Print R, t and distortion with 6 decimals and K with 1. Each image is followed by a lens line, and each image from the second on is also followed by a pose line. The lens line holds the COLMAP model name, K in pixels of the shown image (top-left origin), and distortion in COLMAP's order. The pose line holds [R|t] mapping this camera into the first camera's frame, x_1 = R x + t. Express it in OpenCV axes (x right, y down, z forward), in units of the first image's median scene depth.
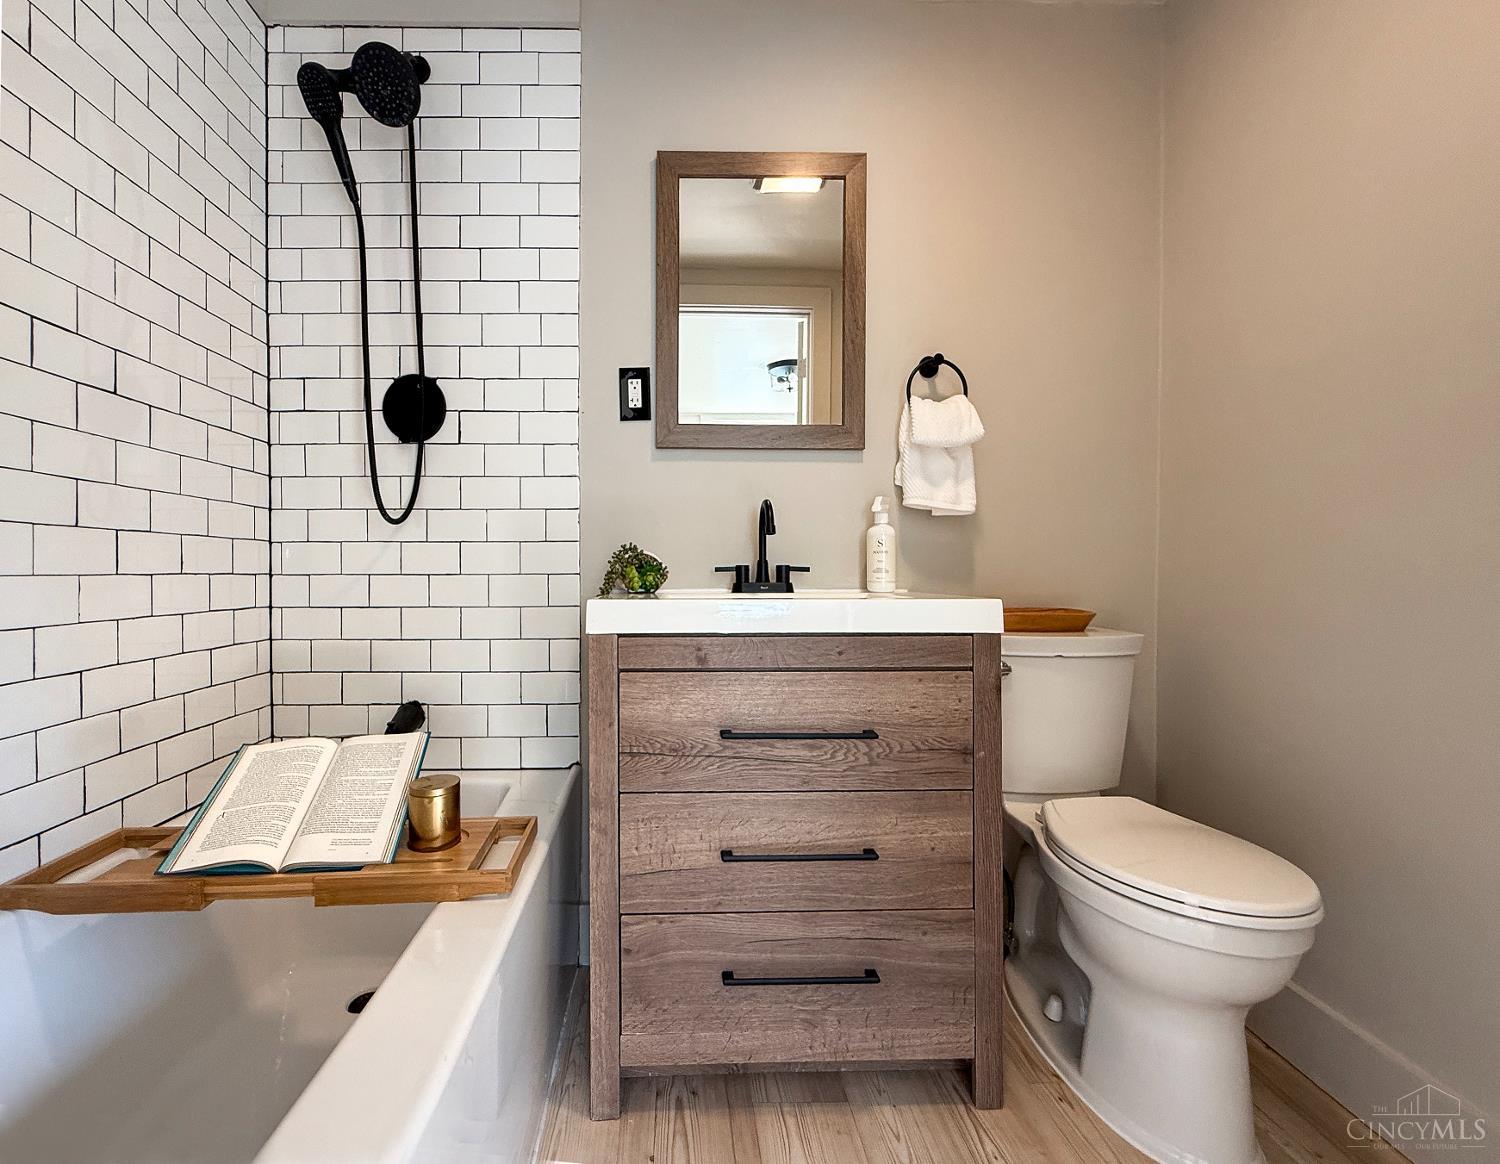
lens RADIAL K [[649.1, 0, 749.2], [0, 649.1, 568.1], [0, 0, 1]] dist [0.000539, -0.000701]
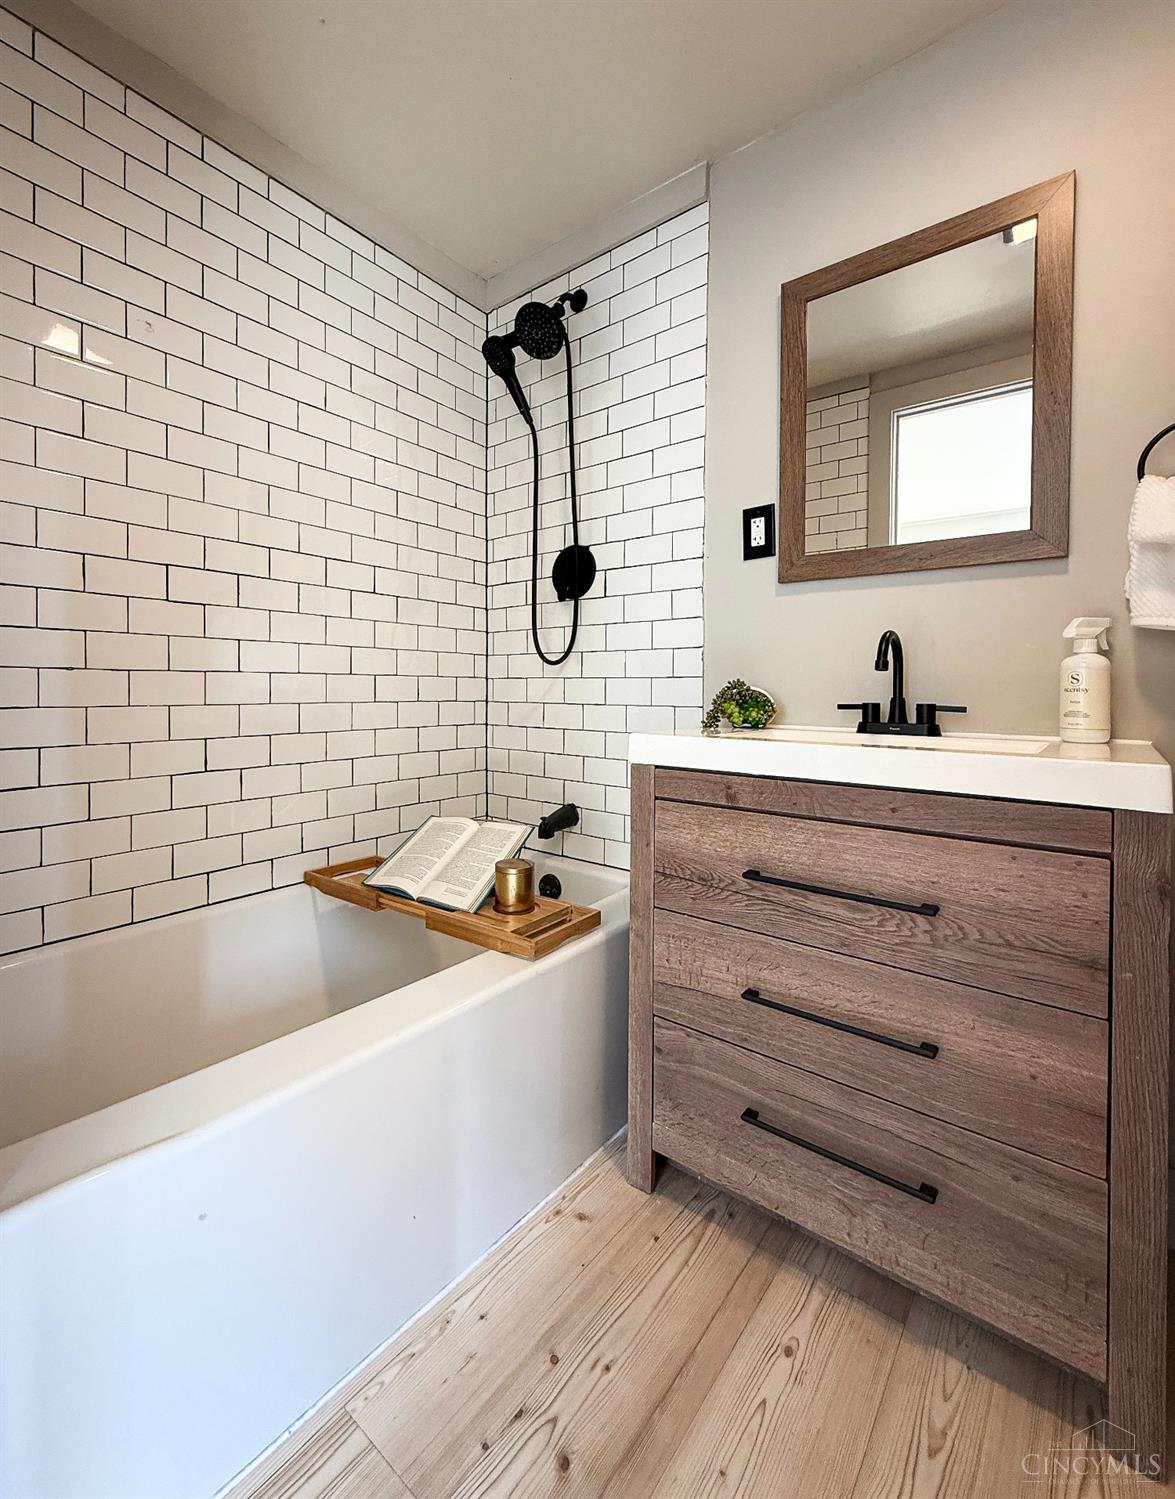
lens RADIAL K [[648.6, 0, 578.6], [0, 648.6, 695.9], [0, 0, 1]] dist [0.000539, -0.000701]
pose [[0.764230, 0.021299, -0.644592, 0.350817], [-0.016630, 0.999773, 0.013319, -0.026224], [0.644729, 0.000541, 0.764411, 0.049773]]
